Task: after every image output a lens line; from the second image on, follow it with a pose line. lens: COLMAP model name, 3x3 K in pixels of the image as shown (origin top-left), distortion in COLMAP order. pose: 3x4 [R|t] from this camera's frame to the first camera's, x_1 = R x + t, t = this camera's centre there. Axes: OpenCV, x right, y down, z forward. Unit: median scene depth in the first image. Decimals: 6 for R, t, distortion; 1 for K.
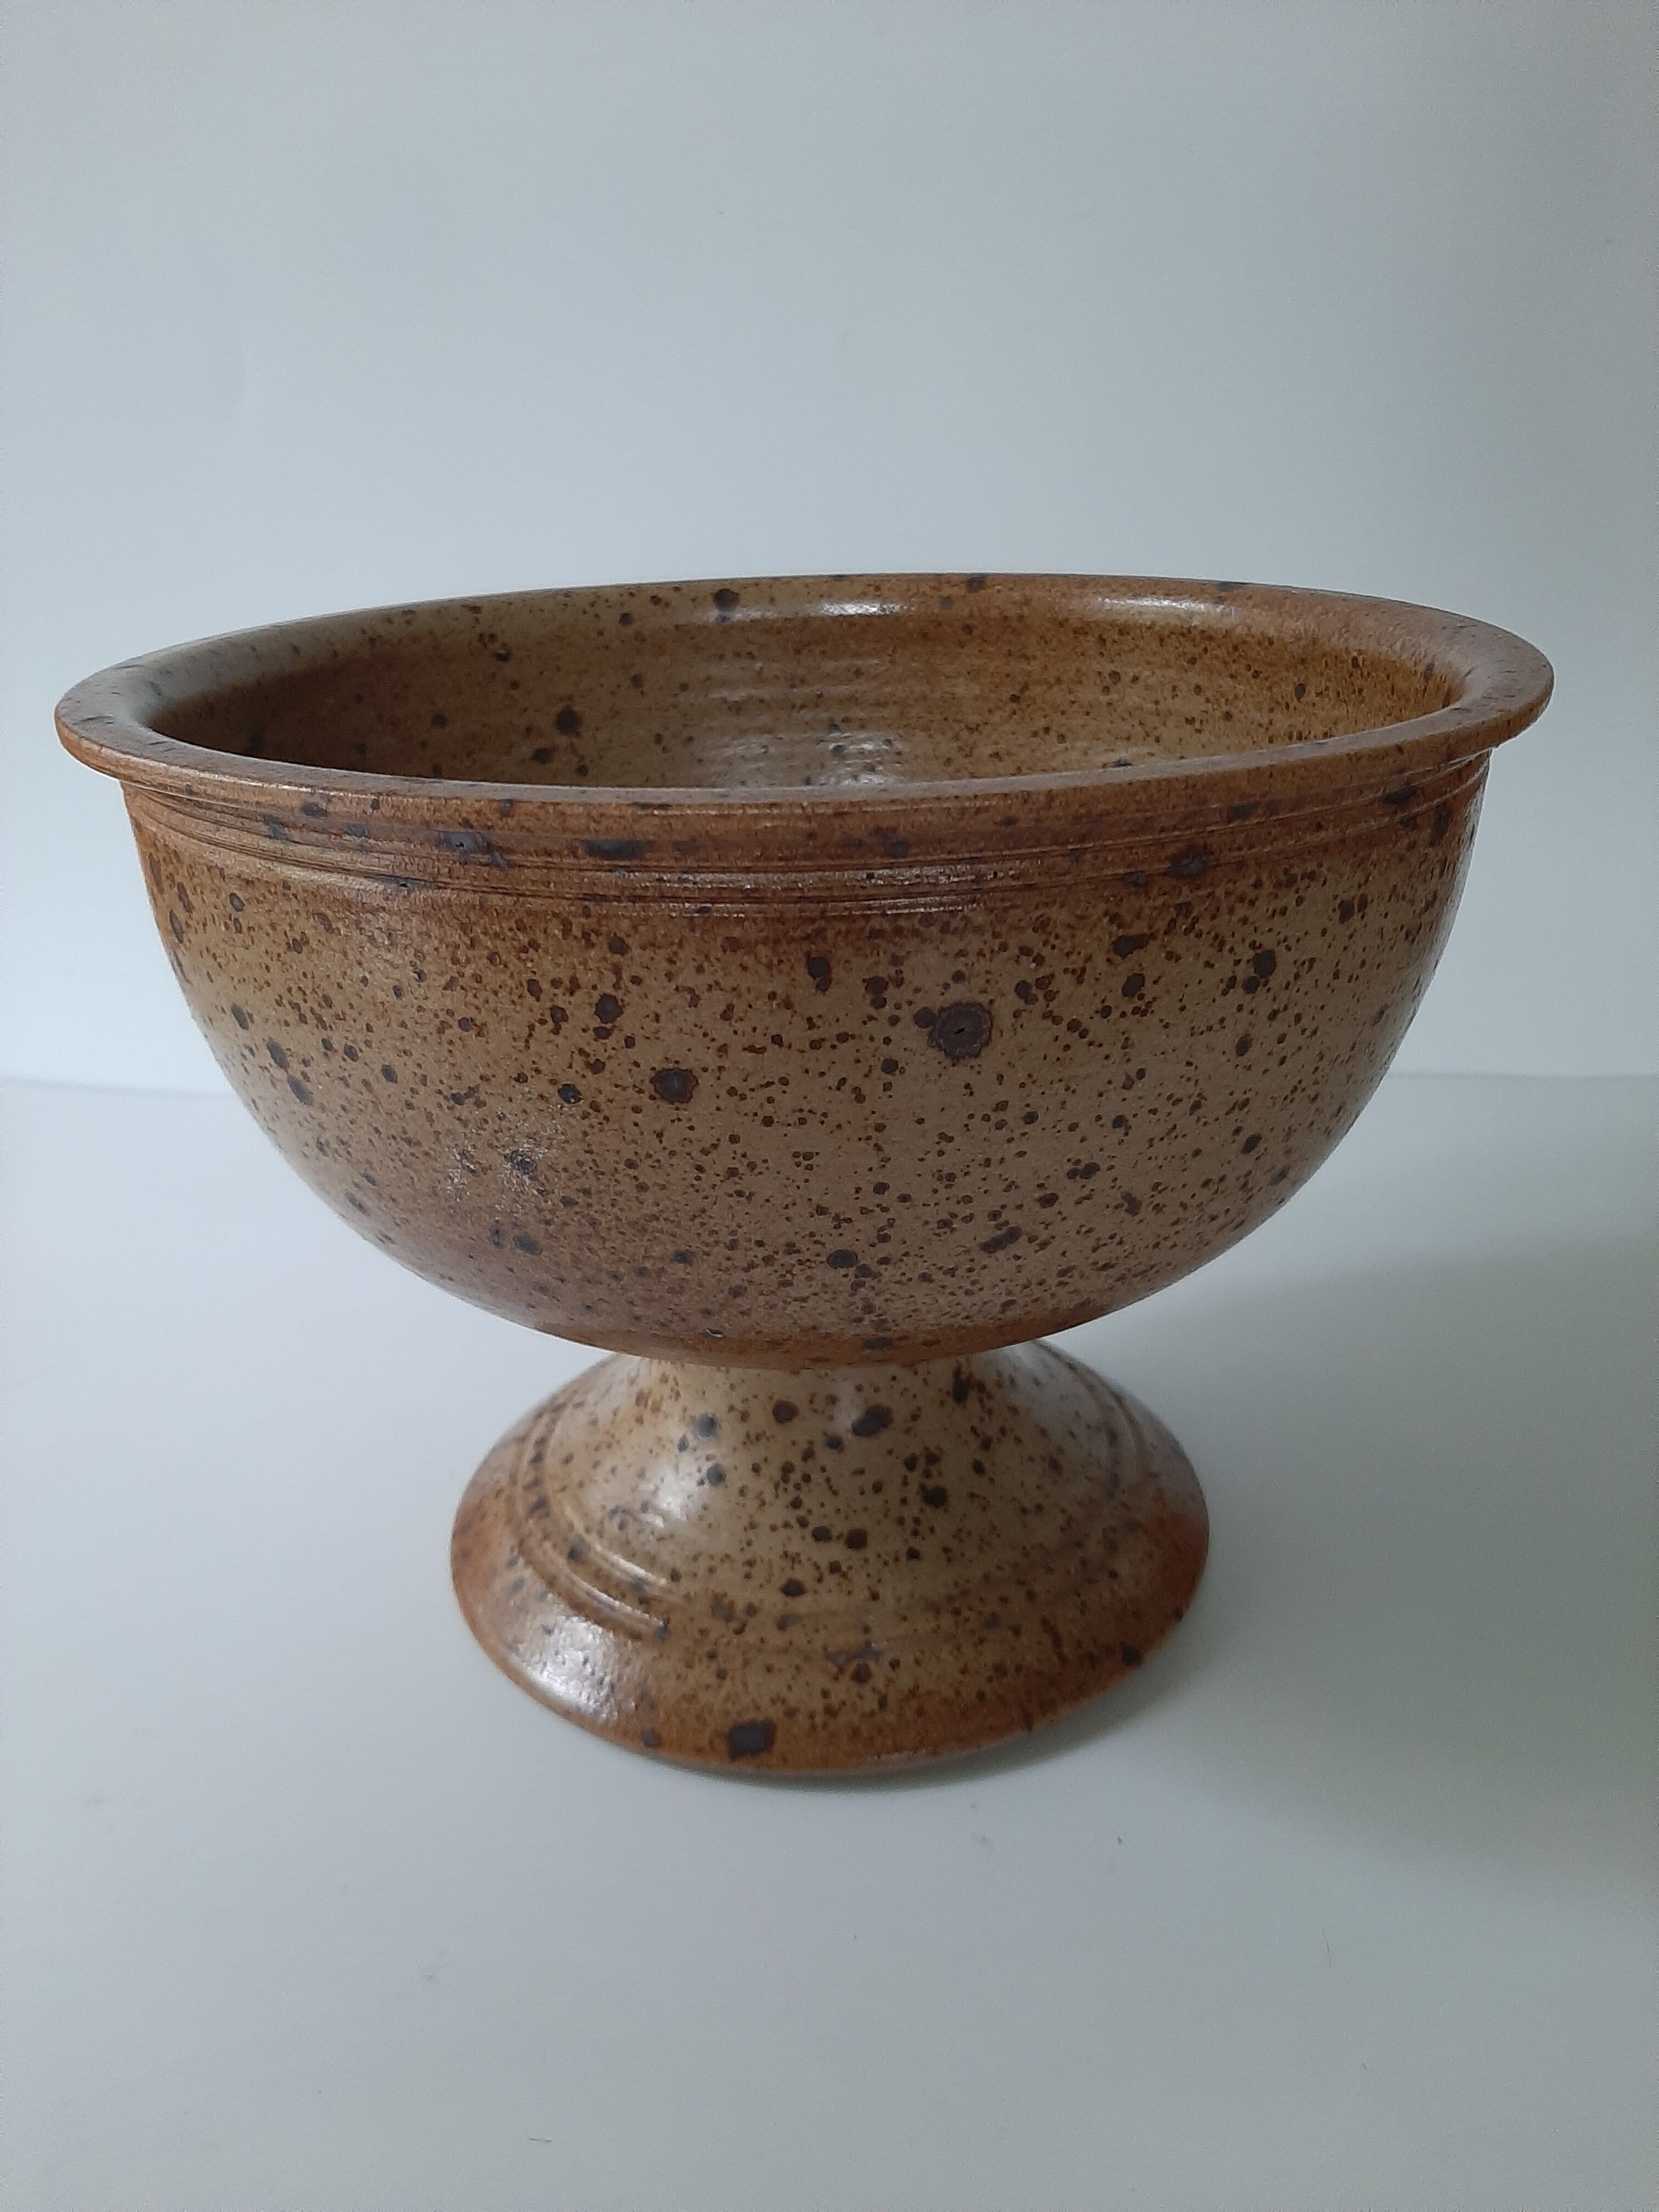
lens RADIAL K [[1708.3, 0, 836.3], [0, 1708.3, 1110.1], [0, 0, 1]] dist [0.083473, -0.097591]
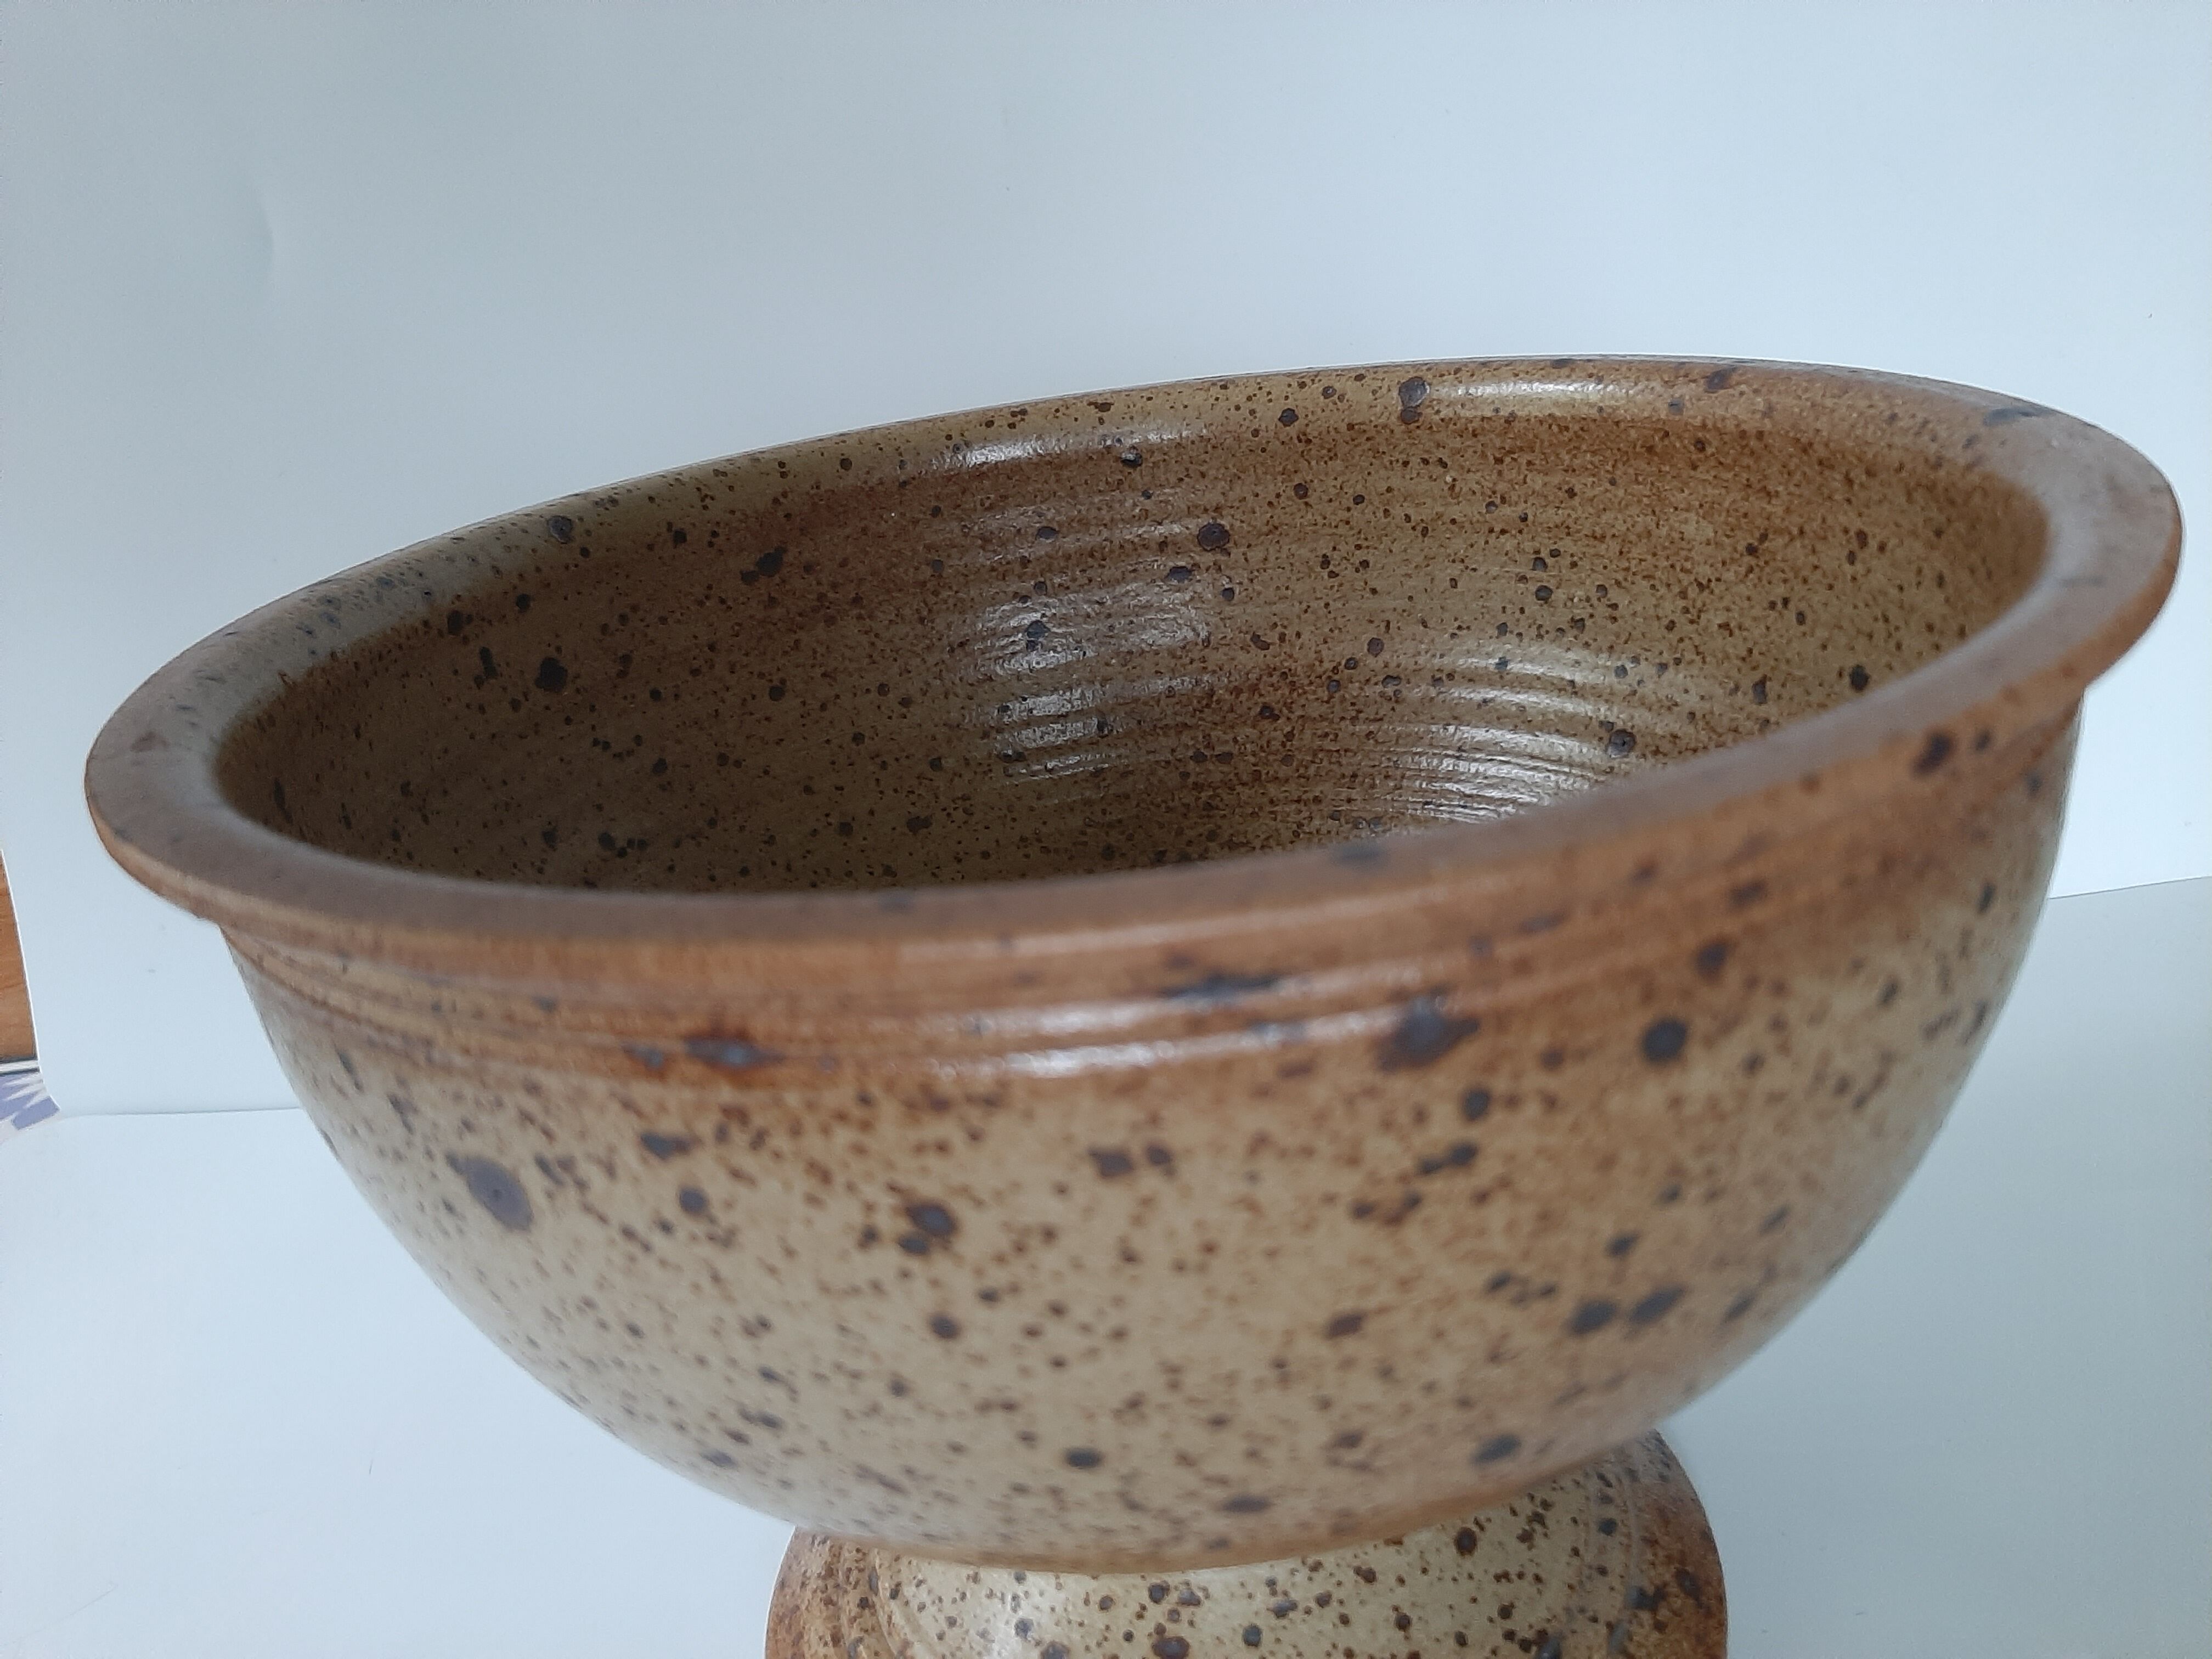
lens RADIAL K [[1708.3, 0, 1134.3], [0, 1708.3, 851.5], [0, 0, 1]] dist [0.083473, -0.097591]
pose [[0.761550, 0.193125, -0.618663, 0.459810], [-0.158045, 0.981092, 0.111715, -0.204865], [0.628540, 0.012700, 0.777673, 0.409595]]
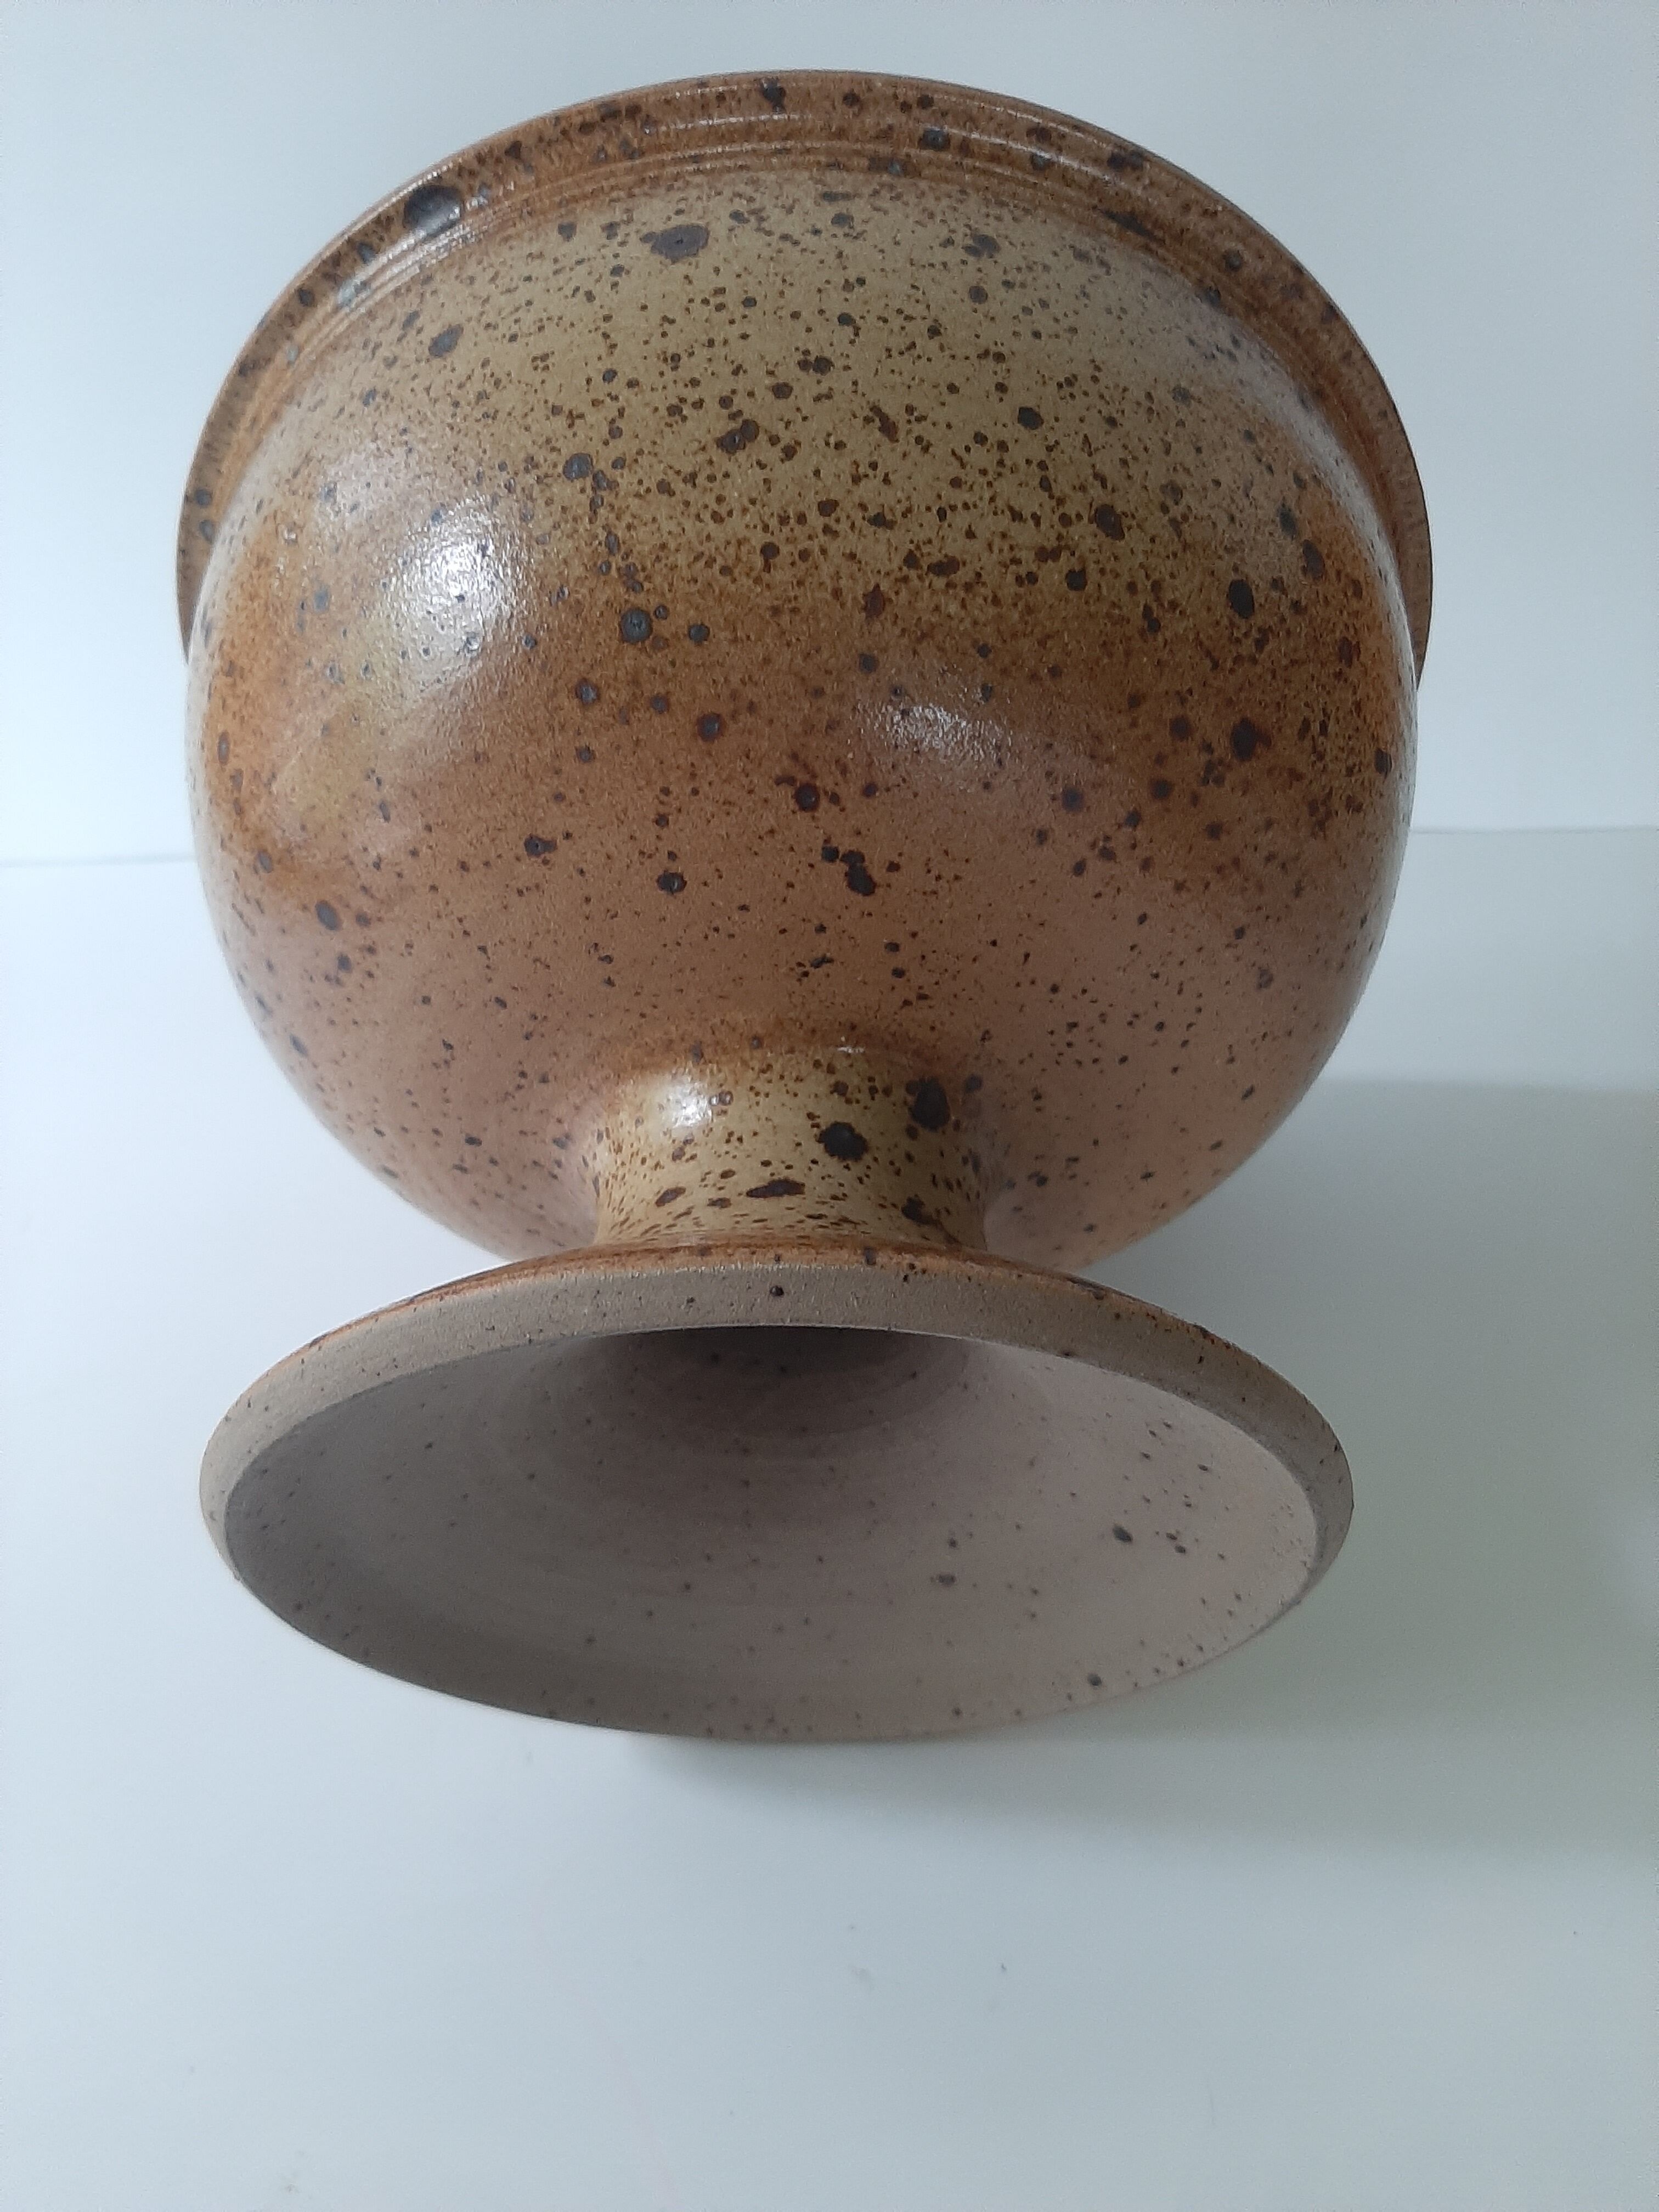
lens RADIAL K [[1708.3, 0, 876.3], [0, 1708.3, 1072.2], [0, 0, 1]] dist [0.083473, -0.097591]
pose [[0.952810, -0.163848, -0.255553, 0.267897], [-0.136397, 0.521002, -0.842587, 0.797015], [0.271200, 0.837682, 0.474067, 0.638793]]
